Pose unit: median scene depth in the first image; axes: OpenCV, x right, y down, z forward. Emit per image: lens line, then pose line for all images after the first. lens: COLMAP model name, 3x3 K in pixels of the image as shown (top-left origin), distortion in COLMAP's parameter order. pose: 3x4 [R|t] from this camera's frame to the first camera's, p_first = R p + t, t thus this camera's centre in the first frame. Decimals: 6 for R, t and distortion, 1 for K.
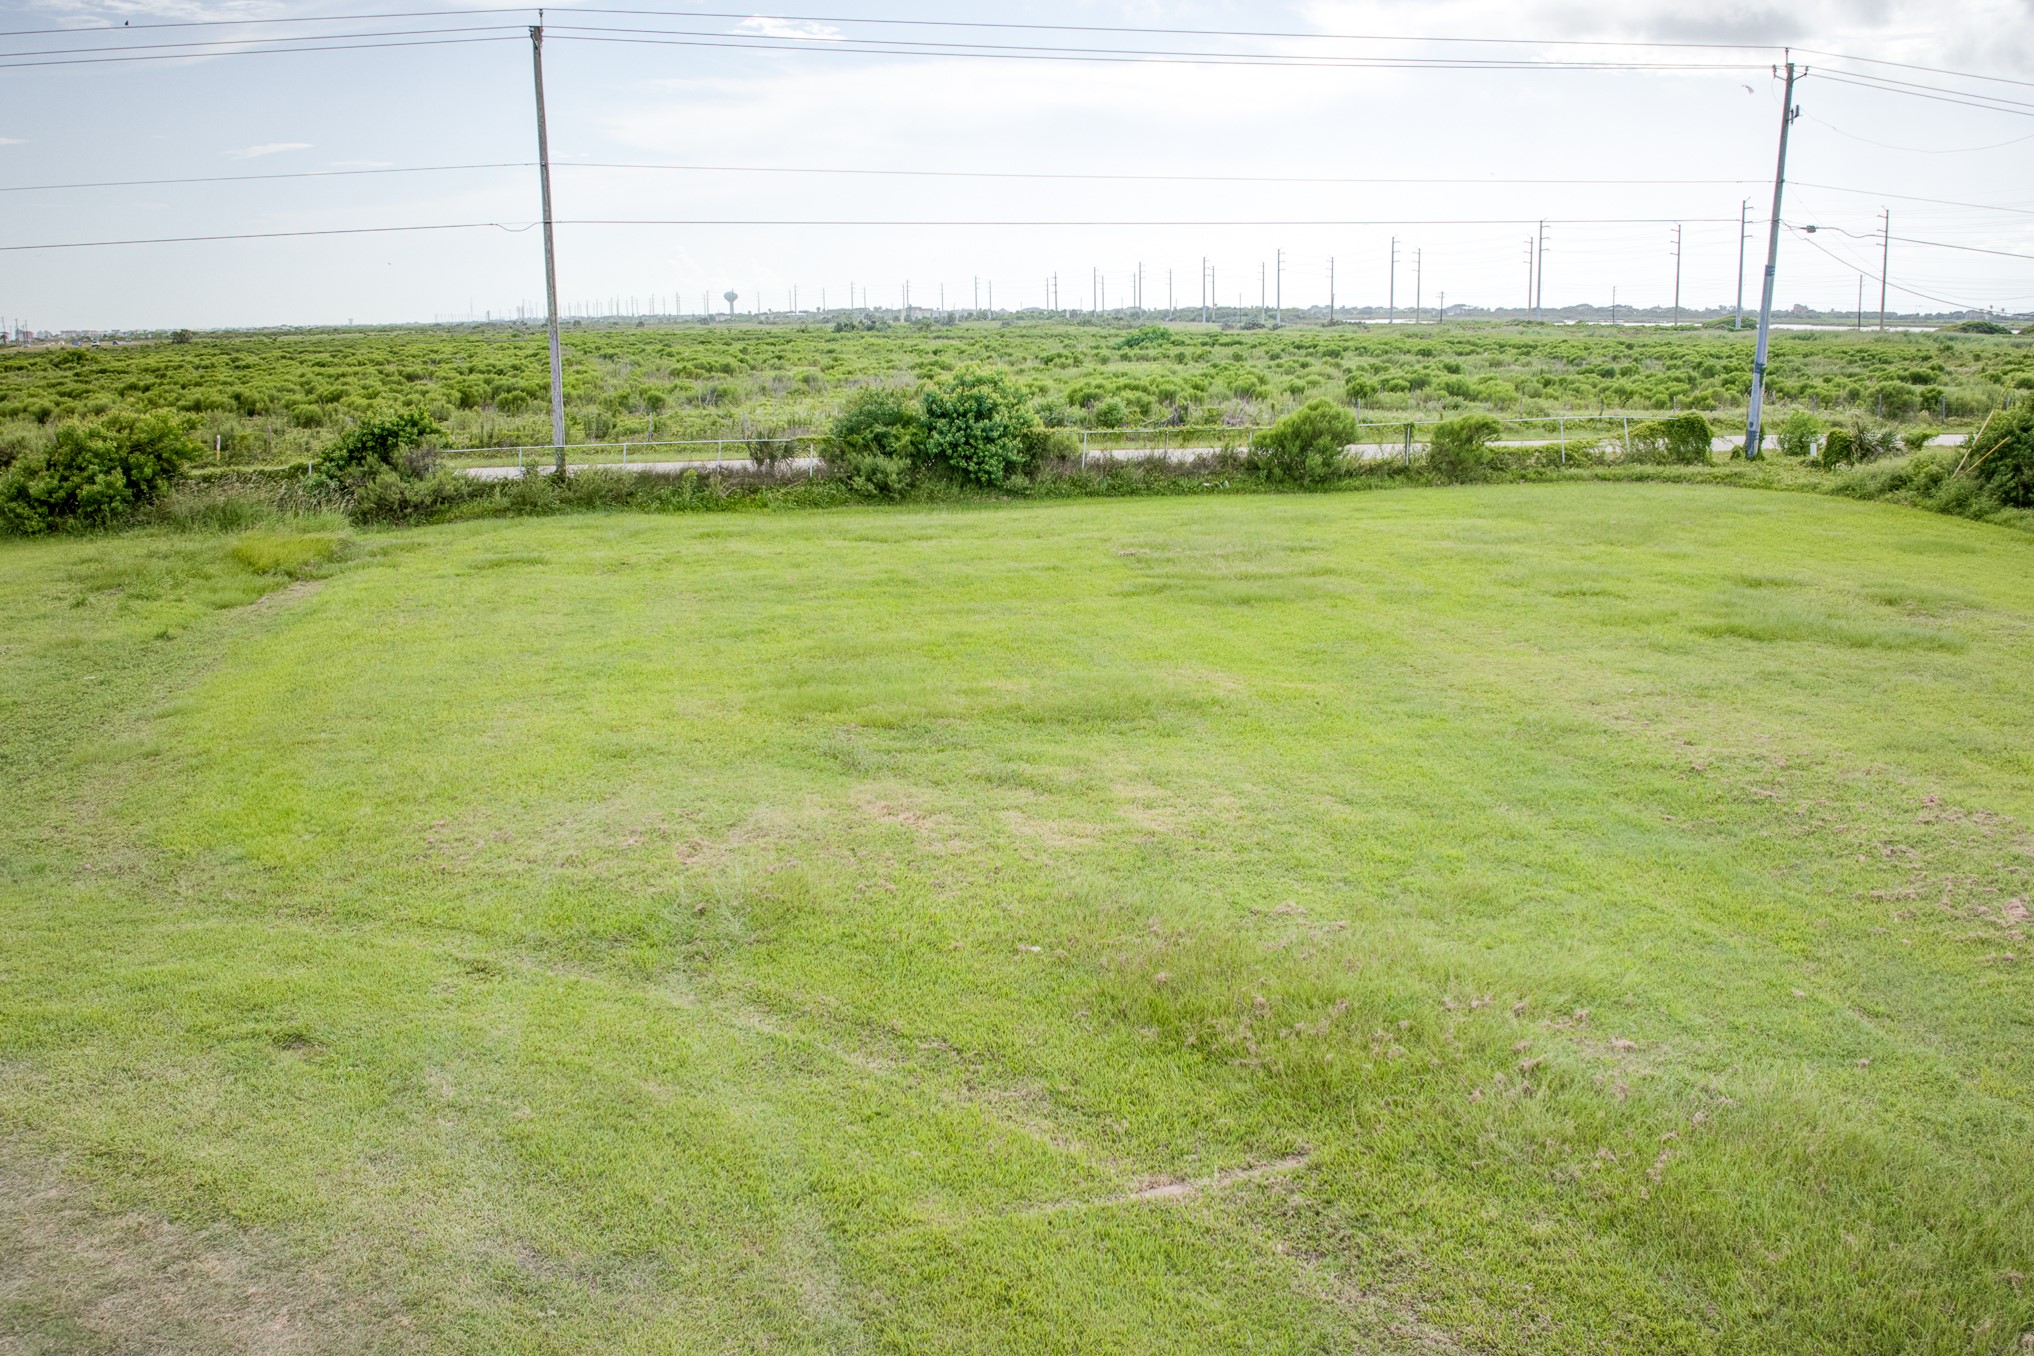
lens RADIAL K [[1701.3, 0, 1047.8], [0, 1701.3, 668.9], [0, 0, 1]] dist [-0.103319, -0.026013]
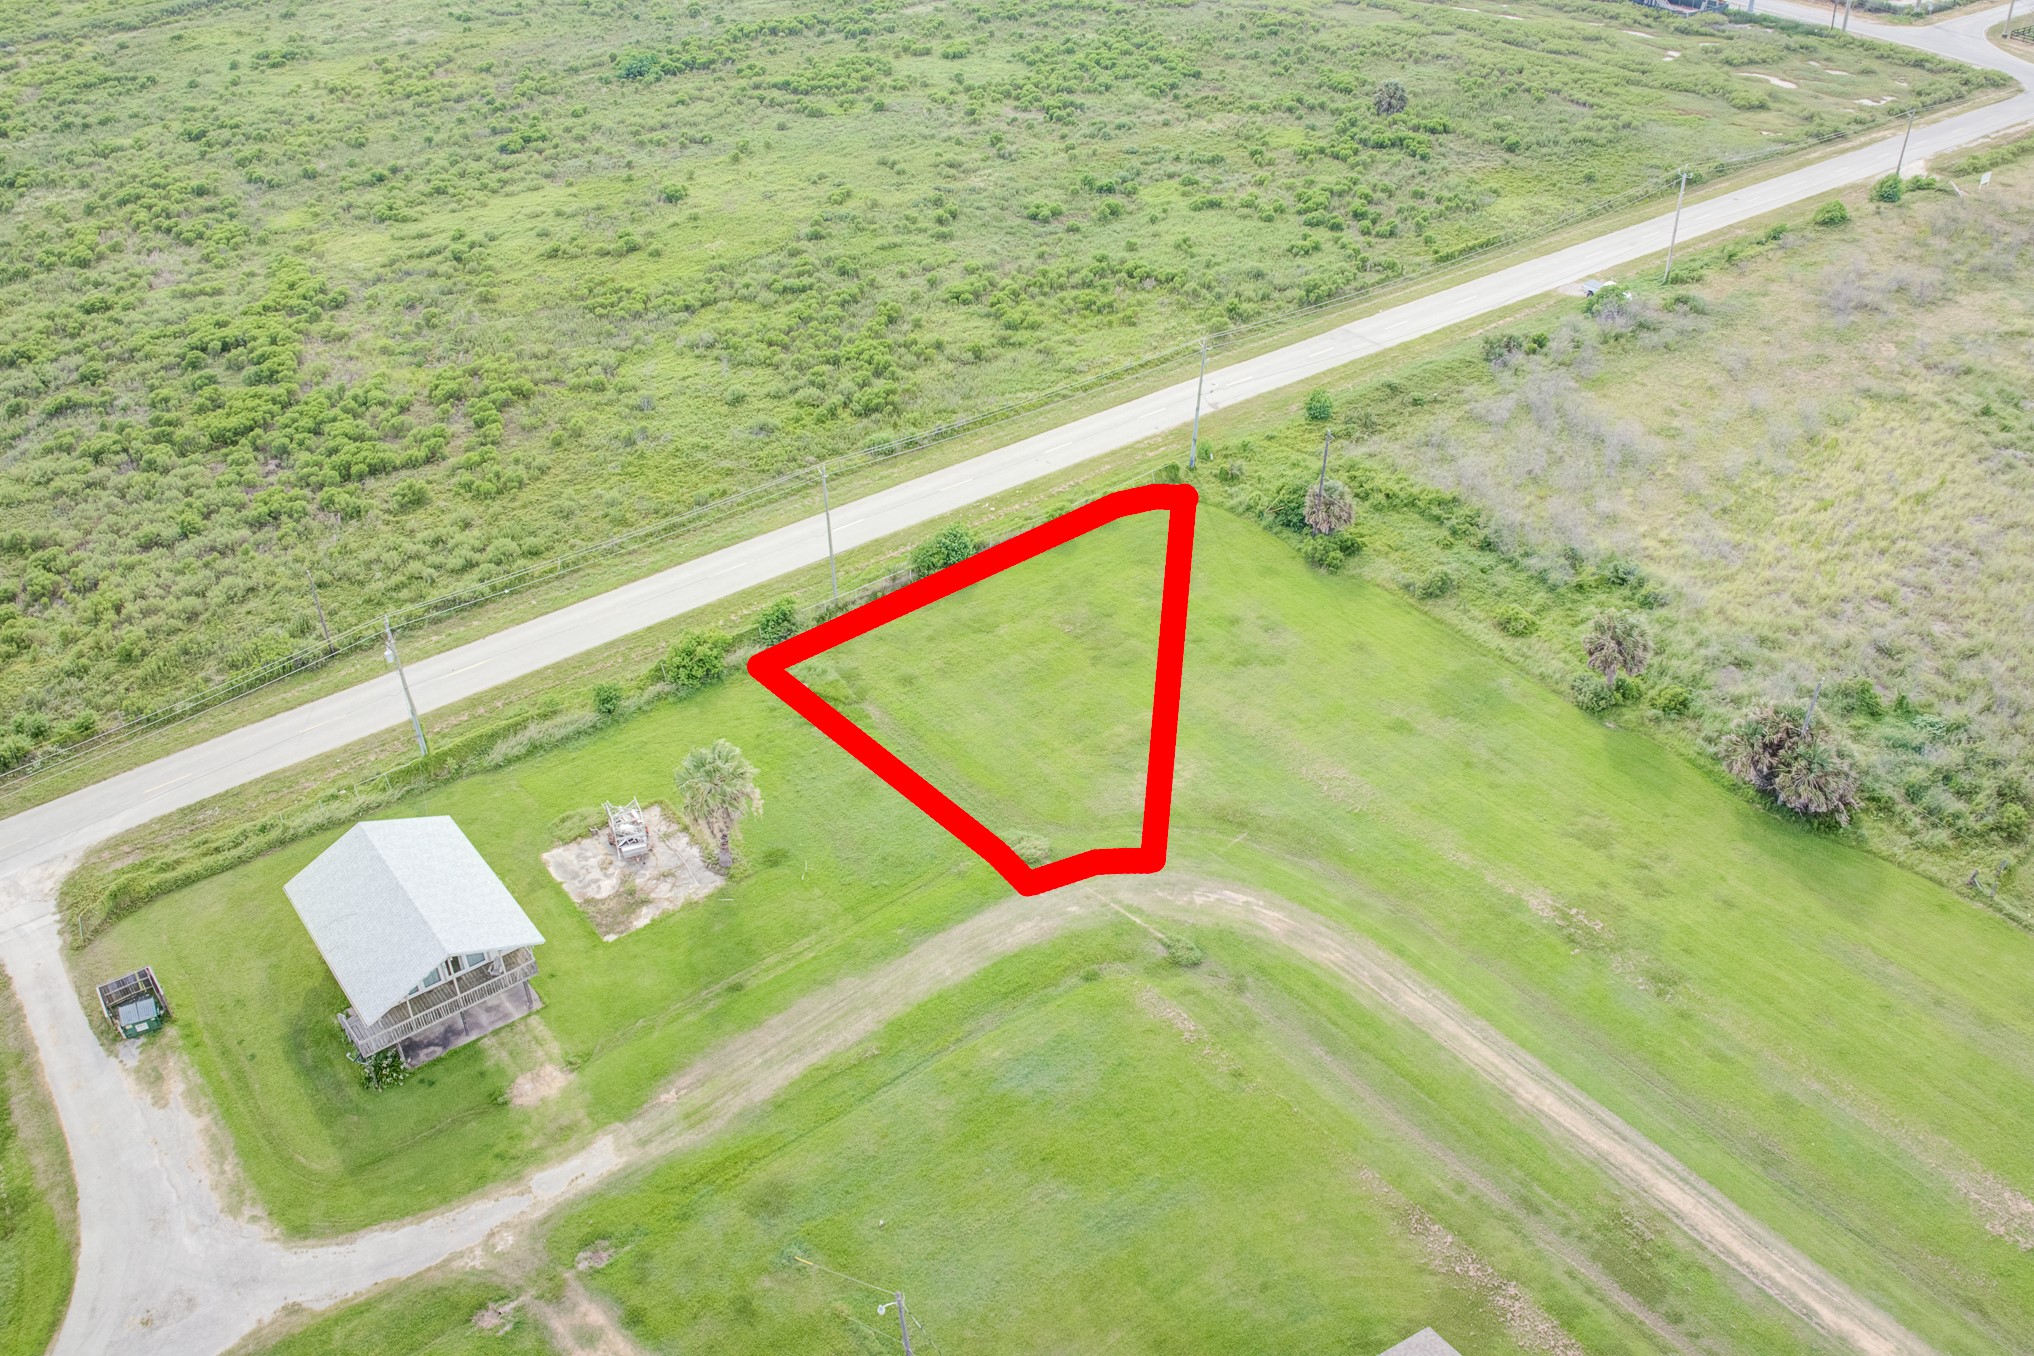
lens RADIAL K [[1701.3, 0, 1070.9], [0, 1701.3, 635.3], [0, 0, 1]] dist [-0.103319, -0.026013]
pose [[0.896133, -0.239853, 0.373384, -0.993598], [0.086723, 0.919788, 0.382713, -1.103567], [-0.435229, -0.310581, 0.845053, -1.564340]]
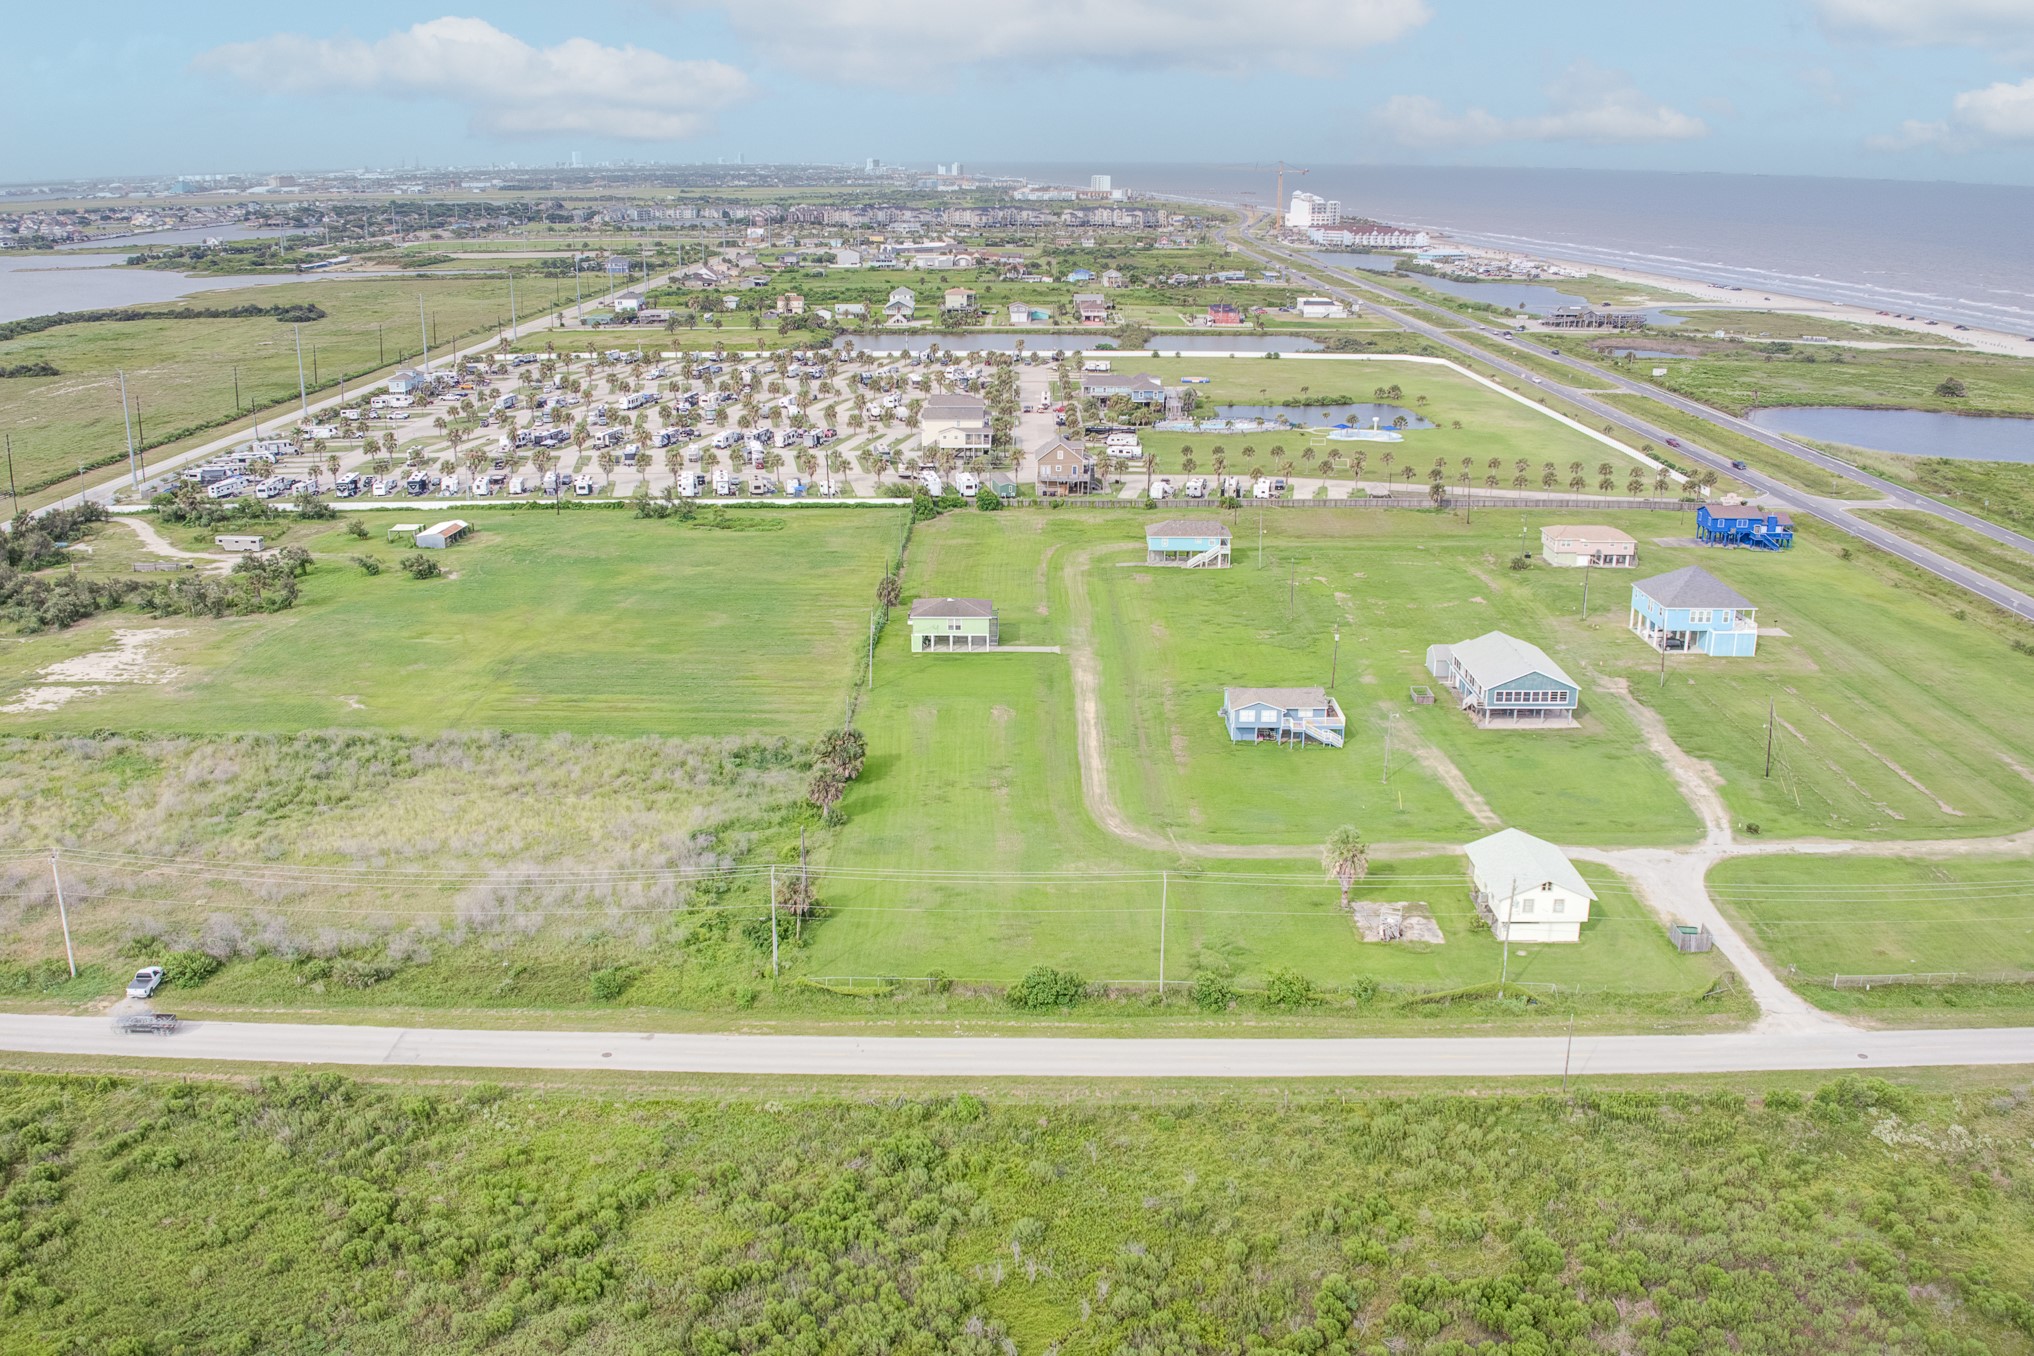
lens RADIAL K [[1701.3, 0, 986.7], [0, 1701.3, 655.1], [0, 0, 1]] dist [-0.103319, -0.026013]
pose [[-0.971535, -0.055232, 0.230367, -0.696280], [0.060766, 0.881803, 0.467687, -2.355464], [-0.228969, 0.468373, -0.853346, 3.692983]]
